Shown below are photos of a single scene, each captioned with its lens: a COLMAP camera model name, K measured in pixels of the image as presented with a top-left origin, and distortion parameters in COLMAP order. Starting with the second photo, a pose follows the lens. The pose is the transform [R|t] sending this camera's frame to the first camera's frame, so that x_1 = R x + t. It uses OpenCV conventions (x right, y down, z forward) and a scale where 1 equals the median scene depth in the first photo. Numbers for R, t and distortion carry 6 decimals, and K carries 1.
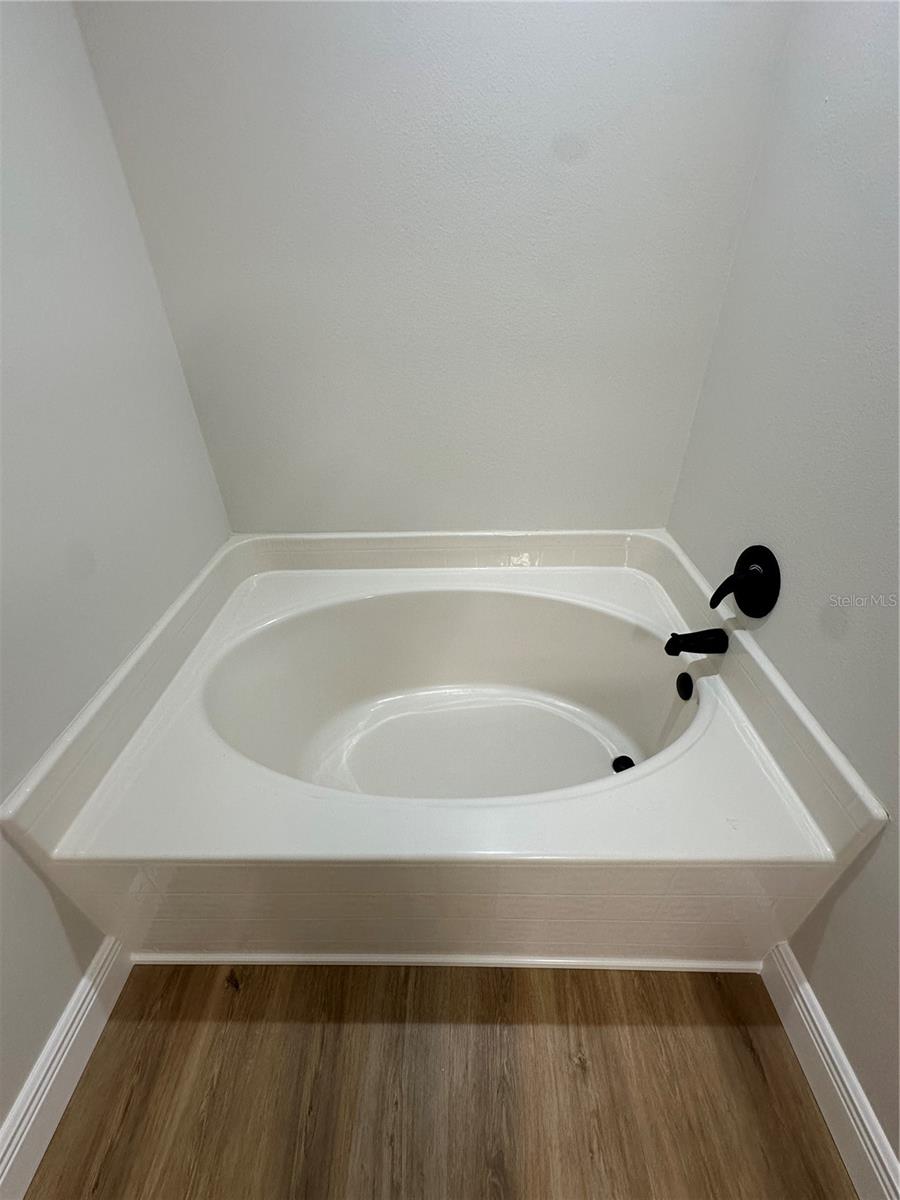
lens RADIAL K [[475.4, 0, 449.3], [0, 475.4, 596.6], [0, 0, 1]] dist [-0.003311, 0.000865]
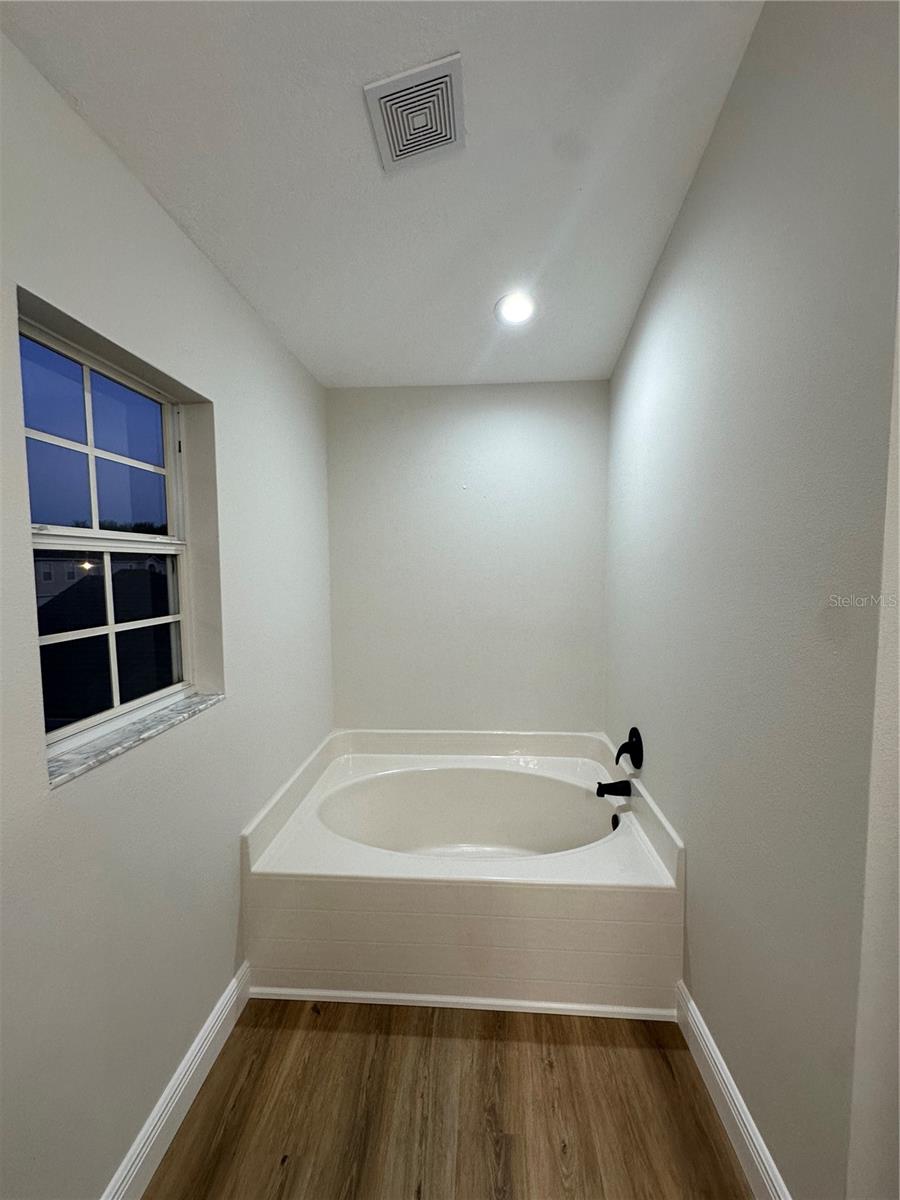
lens RADIAL K [[475.4, 0, 450.0], [0, 475.4, 598.9], [0, 0, 1]] dist [-0.003311, 0.000865]
pose [[0.998740, 0.016149, -0.047504, 0.012644], [-0.037887, 0.863443, -0.503021, 0.474790], [0.032894, 0.504187, 0.862968, -1.001881]]
